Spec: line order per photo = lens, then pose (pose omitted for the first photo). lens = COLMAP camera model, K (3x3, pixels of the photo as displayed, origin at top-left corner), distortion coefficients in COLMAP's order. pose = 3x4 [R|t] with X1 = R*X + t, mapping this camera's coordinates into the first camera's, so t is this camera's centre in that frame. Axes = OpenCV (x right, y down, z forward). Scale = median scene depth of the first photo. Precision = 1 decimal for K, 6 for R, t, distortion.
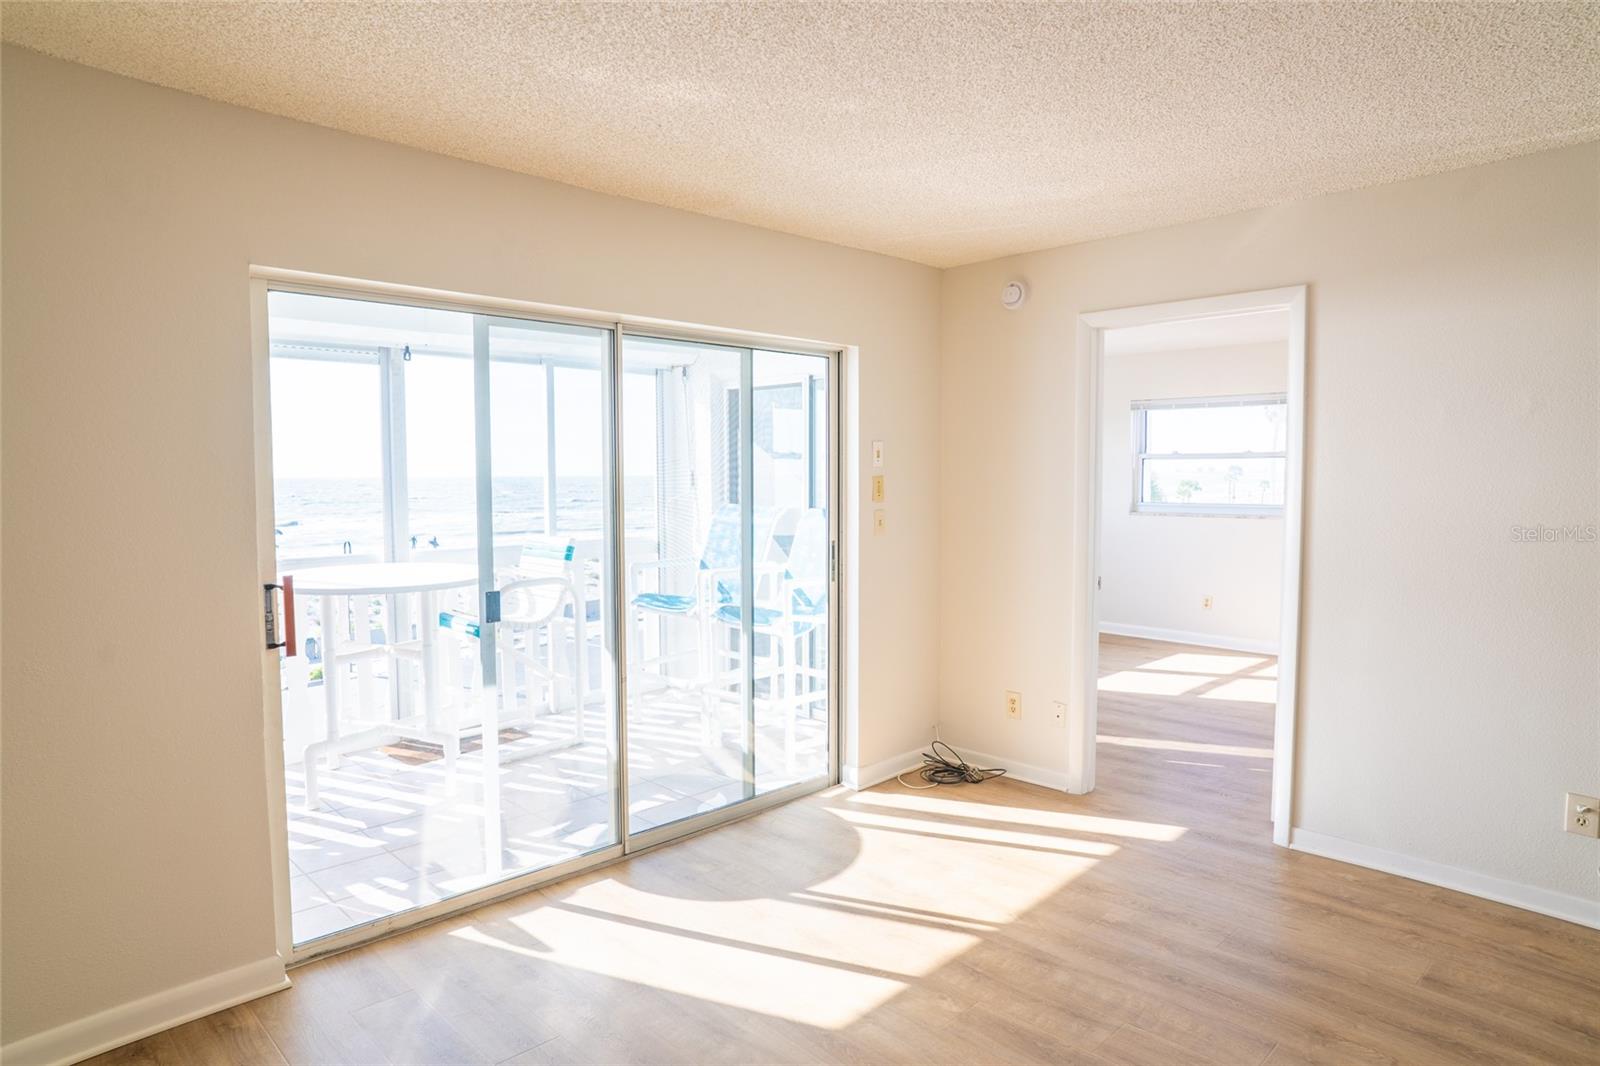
lens RADIAL K [[942.2, 0, 795.7], [0, 942.2, 532.2], [0, 0, 1]] dist [-0.060784, 0.041460]
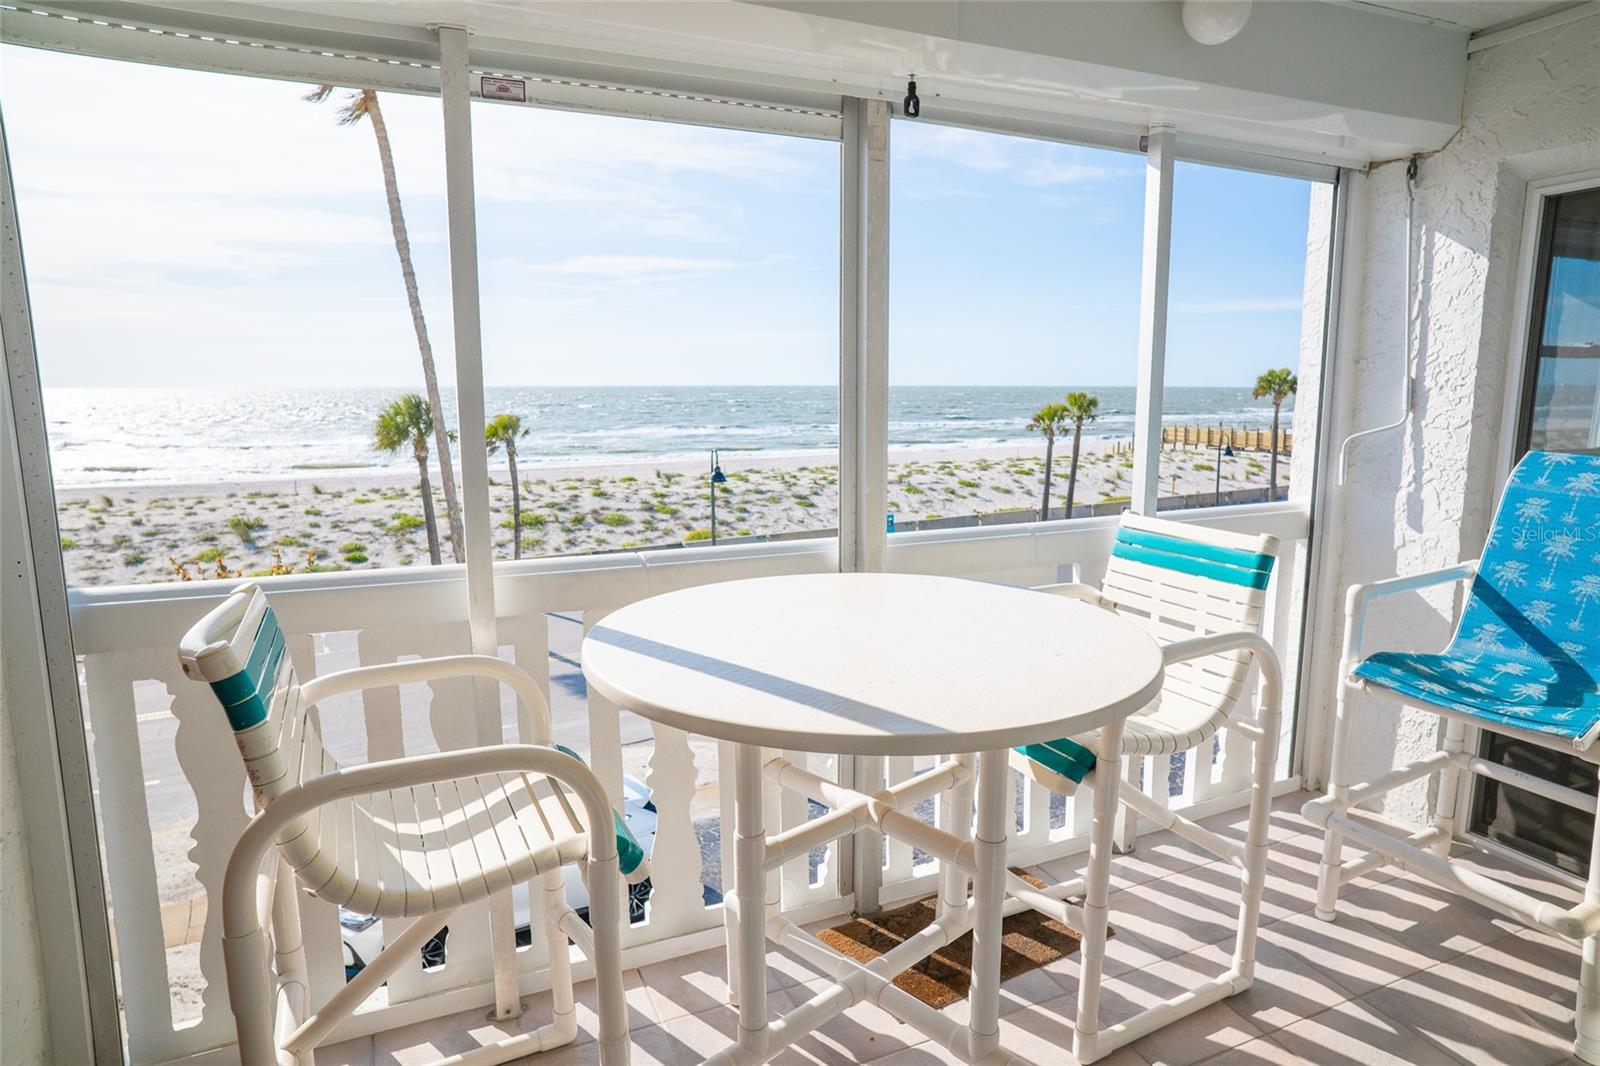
lens RADIAL K [[942.2, 0, 795.7], [0, 942.2, 532.2], [0, 0, 1]] dist [-0.060784, 0.041460]
pose [[0.928757, 0.055417, -0.366524, -0.323324], [-0.022350, 0.995335, 0.093857, -0.033669], [0.370015, -0.078978, 0.925663, 0.616991]]
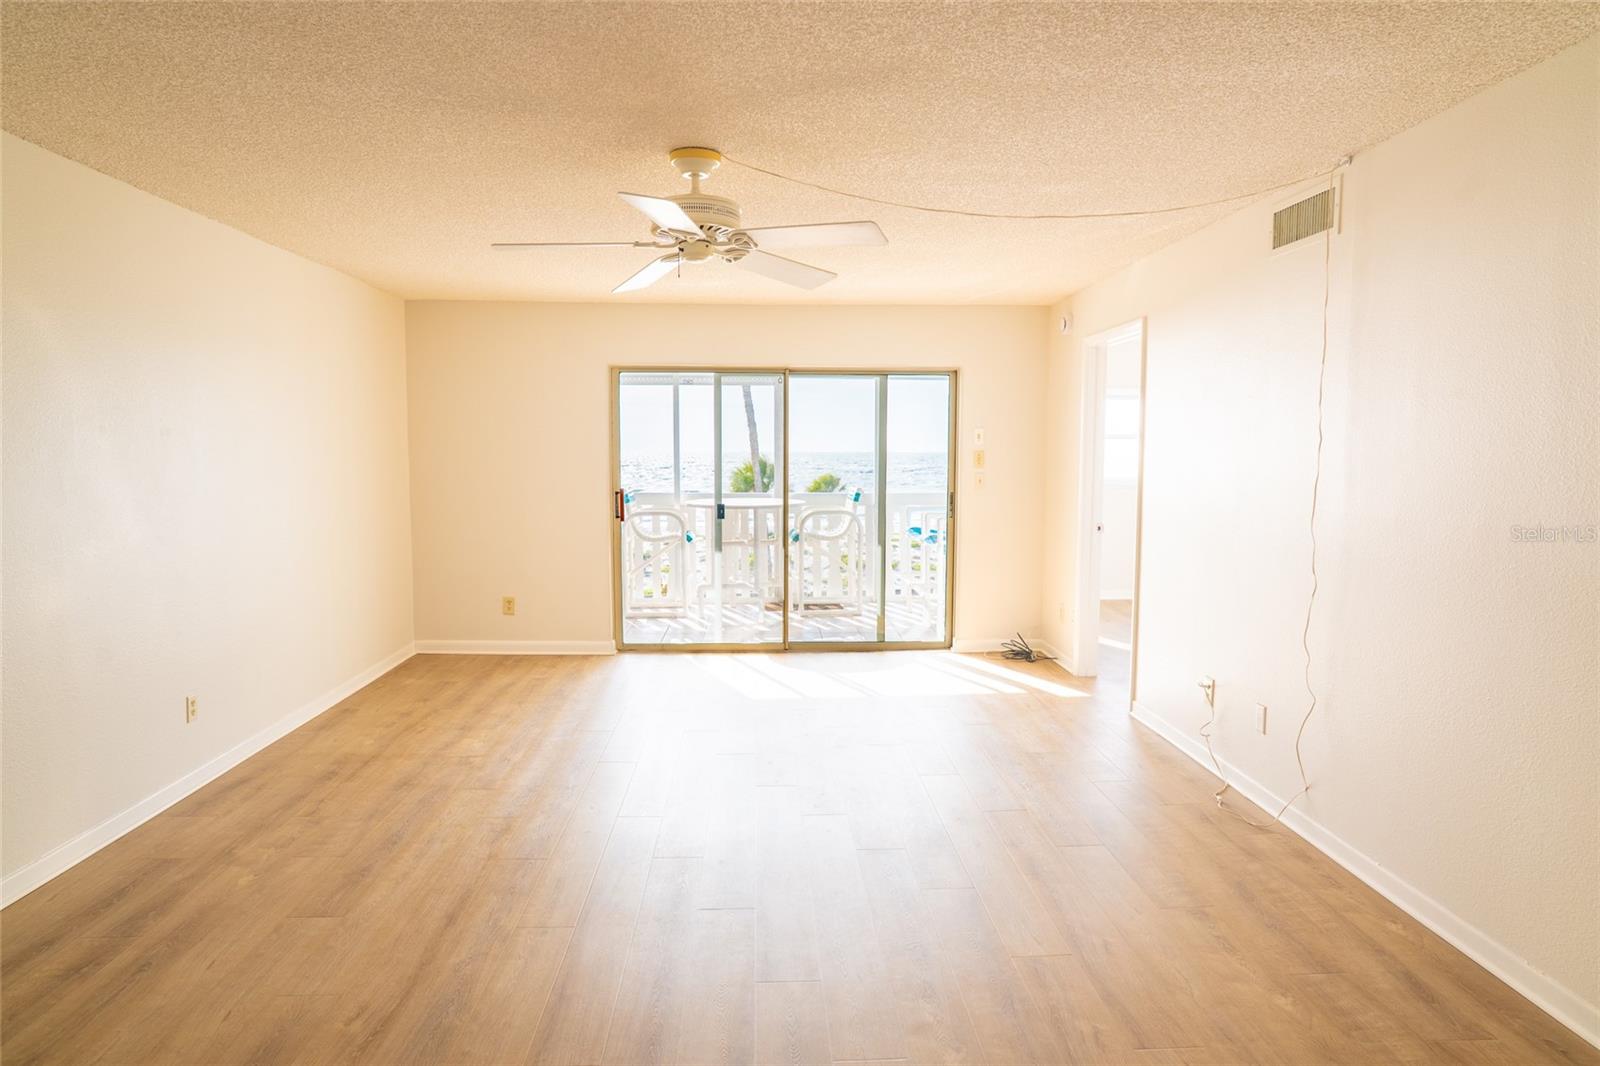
lens RADIAL K [[942.2, 0, 795.7], [0, 942.2, 532.2], [0, 0, 1]] dist [-0.060784, 0.041460]
pose [[0.747229, 0.062896, -0.661584, 0.875016], [-0.046560, 0.998020, 0.042293, 0.021670], [0.662934, -0.000799, 0.748677, -0.338330]]
